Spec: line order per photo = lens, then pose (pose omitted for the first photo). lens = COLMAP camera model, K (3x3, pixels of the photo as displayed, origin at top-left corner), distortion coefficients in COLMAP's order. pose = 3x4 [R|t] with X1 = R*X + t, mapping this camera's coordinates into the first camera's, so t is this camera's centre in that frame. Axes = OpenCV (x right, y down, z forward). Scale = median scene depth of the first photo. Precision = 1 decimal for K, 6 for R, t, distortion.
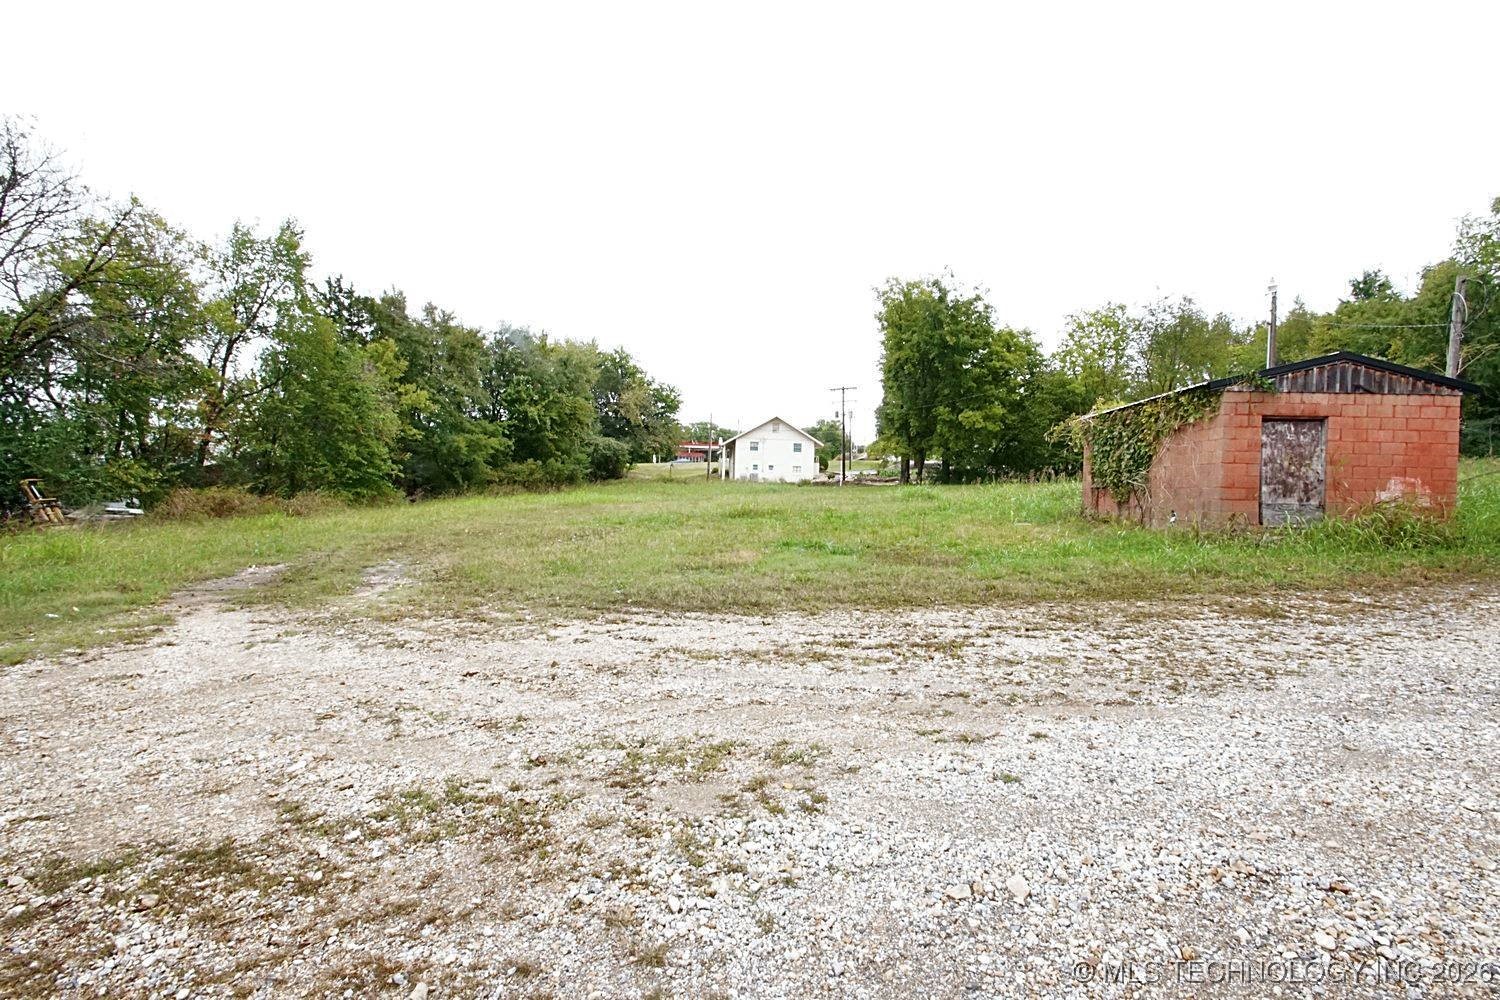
lens RADIAL K [[661.3, 0, 764.4], [0, 661.3, 498.9], [0, 0, 1]] dist [0.012317, -0.015325]
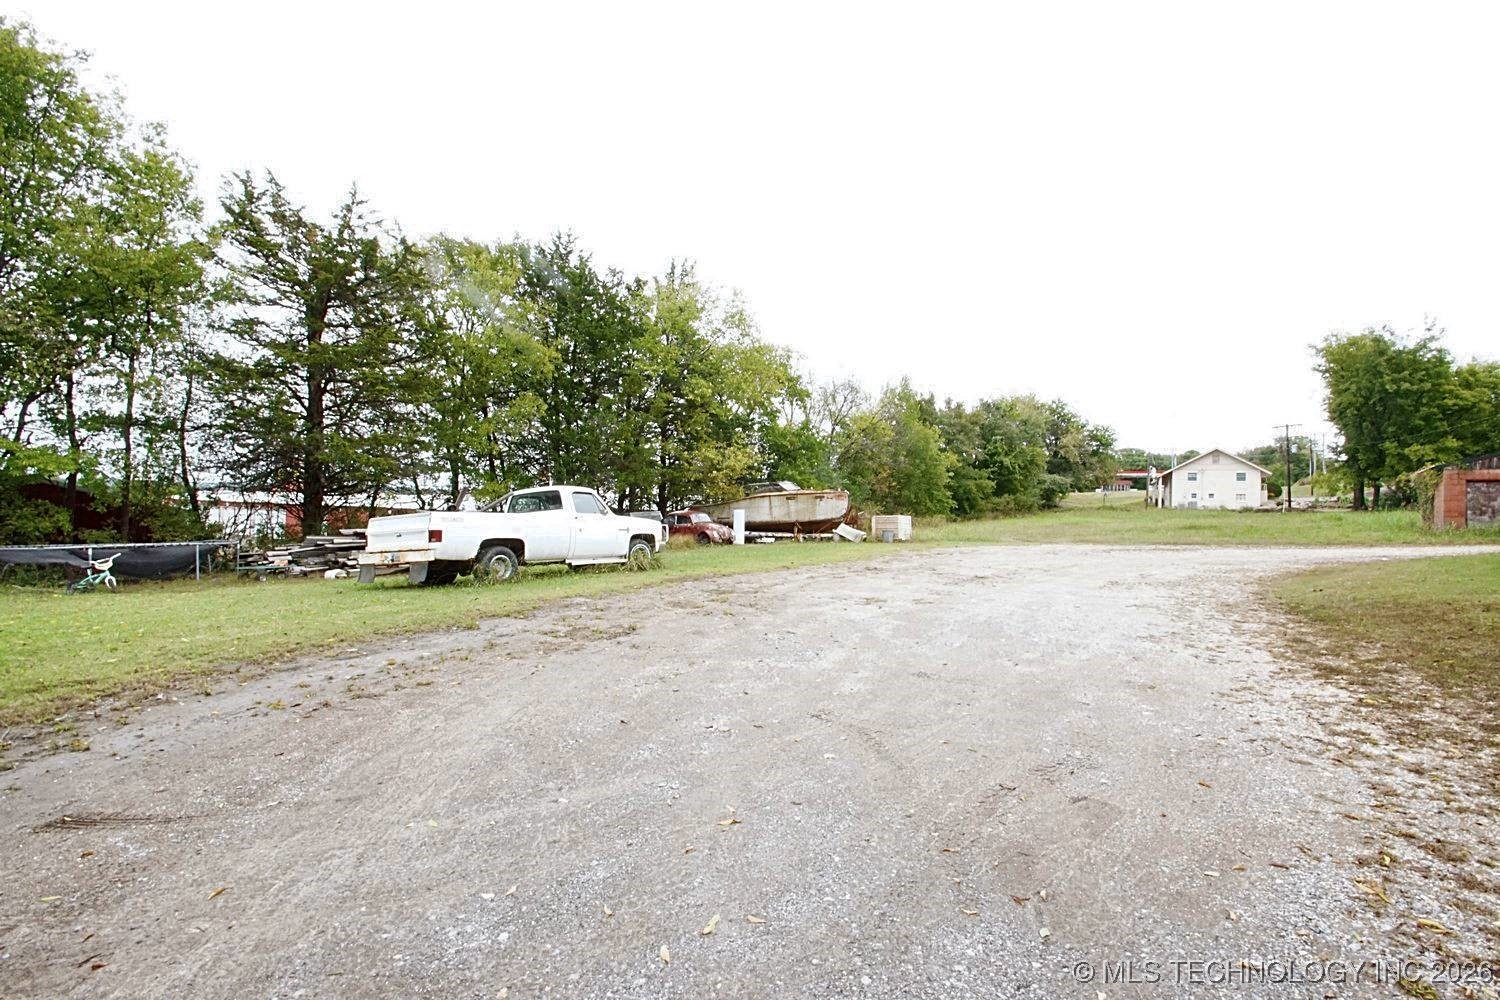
lens RADIAL K [[650.9, 0, 744.0], [0, 650.9, 501.0], [0, 0, 1]] dist [-0.000537, -0.015832]
pose [[0.816046, -0.012171, -0.577859, -0.001782], [-0.010314, 0.999312, -0.035613, 0.009238], [0.577895, 0.035022, 0.815360, -0.410847]]
